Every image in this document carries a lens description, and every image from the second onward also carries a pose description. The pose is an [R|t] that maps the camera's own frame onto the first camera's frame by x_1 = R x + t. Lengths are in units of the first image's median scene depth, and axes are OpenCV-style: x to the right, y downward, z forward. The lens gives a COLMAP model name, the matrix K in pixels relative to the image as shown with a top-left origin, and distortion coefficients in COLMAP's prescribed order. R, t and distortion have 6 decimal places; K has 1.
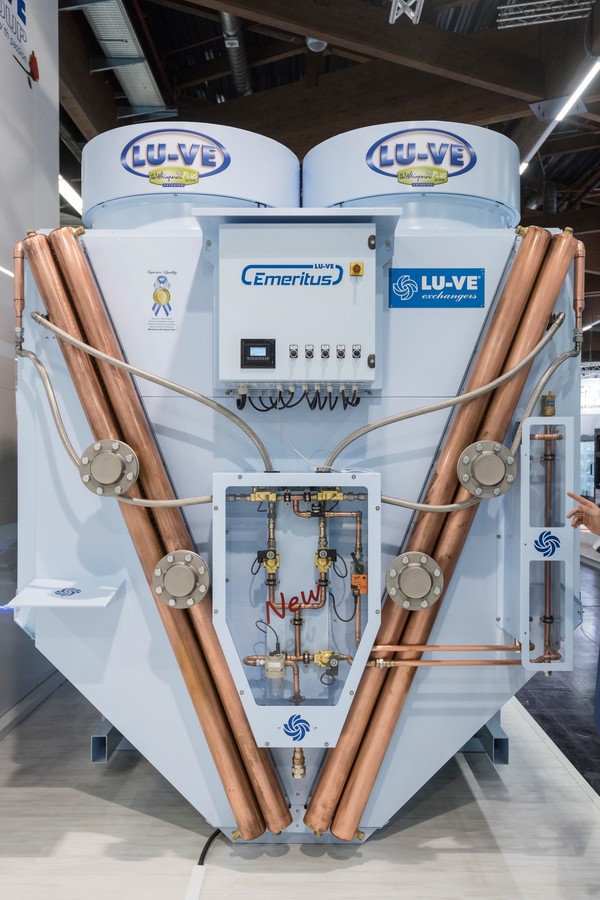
lens RADIAL K [[808.3, 0, 308.7], [0, 808.3, 453.6], [0, 0, 1]] dist [0.008605, 0.000677]
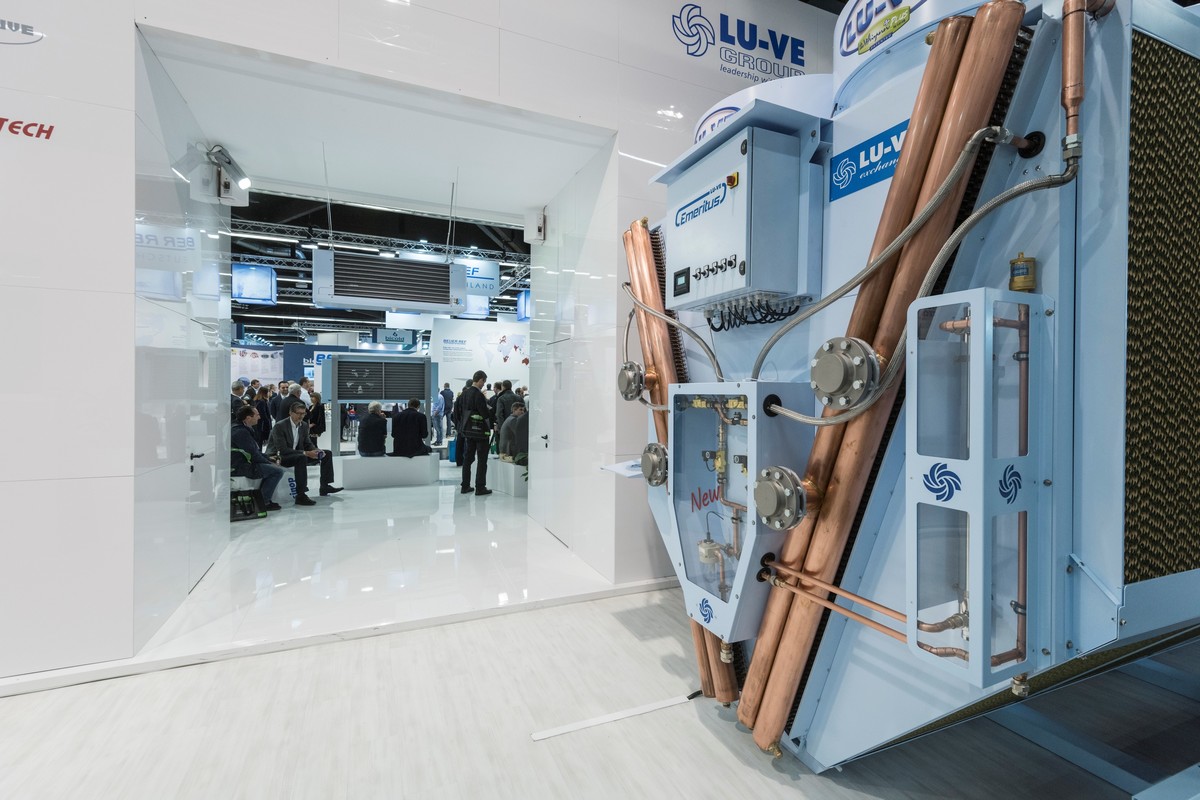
lens RADIAL K [[536.8, 0, 601.5], [0, 536.8, 398.2], [0, 0, 1]] dist [0.027083, -0.012673]
pose [[0.397000, 0.010269, -0.917761, 0.561828], [-0.010881, 0.999920, 0.006481, 0.039189], [0.917754, 0.007413, 0.397080, 0.526008]]
